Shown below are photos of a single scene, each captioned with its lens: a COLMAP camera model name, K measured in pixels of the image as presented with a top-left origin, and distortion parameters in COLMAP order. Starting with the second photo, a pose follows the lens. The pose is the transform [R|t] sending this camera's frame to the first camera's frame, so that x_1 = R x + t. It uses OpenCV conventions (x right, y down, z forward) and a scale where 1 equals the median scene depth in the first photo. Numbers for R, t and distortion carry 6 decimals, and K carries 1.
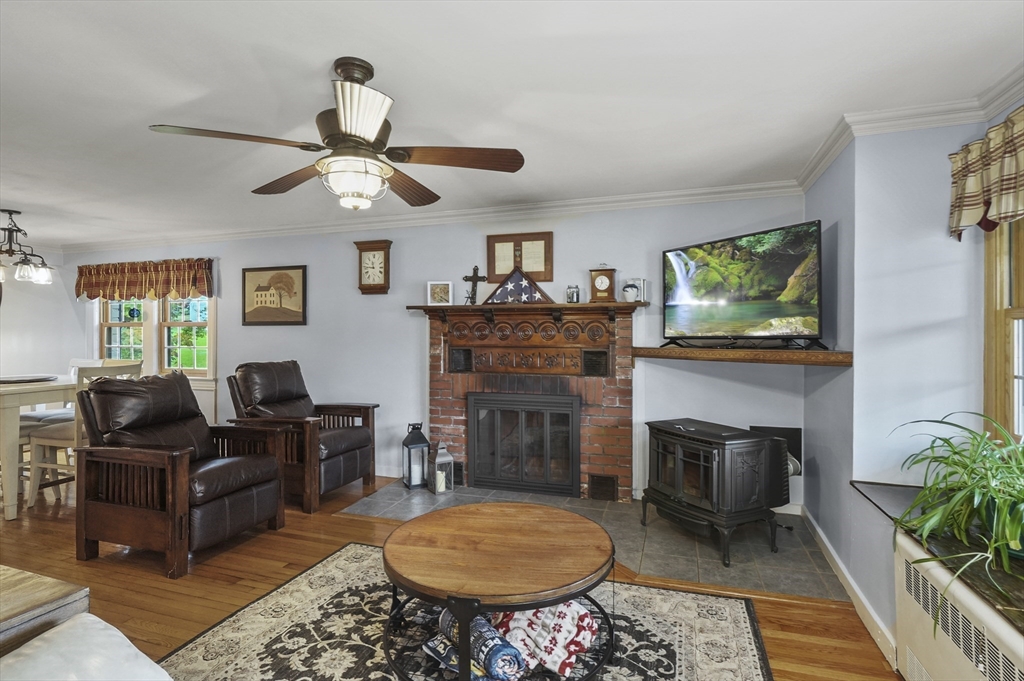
lens RADIAL K [[507.4, 0, 514.2], [0, 507.4, 334.6], [0, 0, 1]] dist [-0.000166, -0.001620]
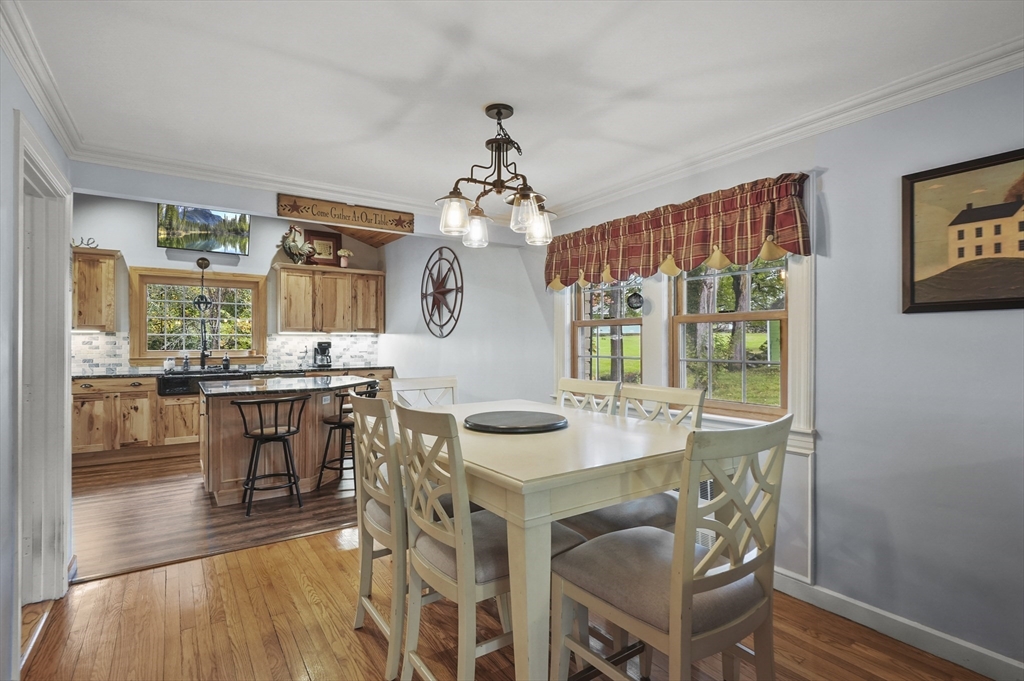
lens RADIAL K [[507.4, 0, 512.7], [0, 507.4, 342.0], [0, 0, 1]] dist [-0.000166, -0.001620]
pose [[0.791732, 0.000451, -0.610868, -0.535599], [-0.001375, 0.999999, -0.001043, 0.006767], [0.610867, 0.001666, 0.791732, 0.475110]]
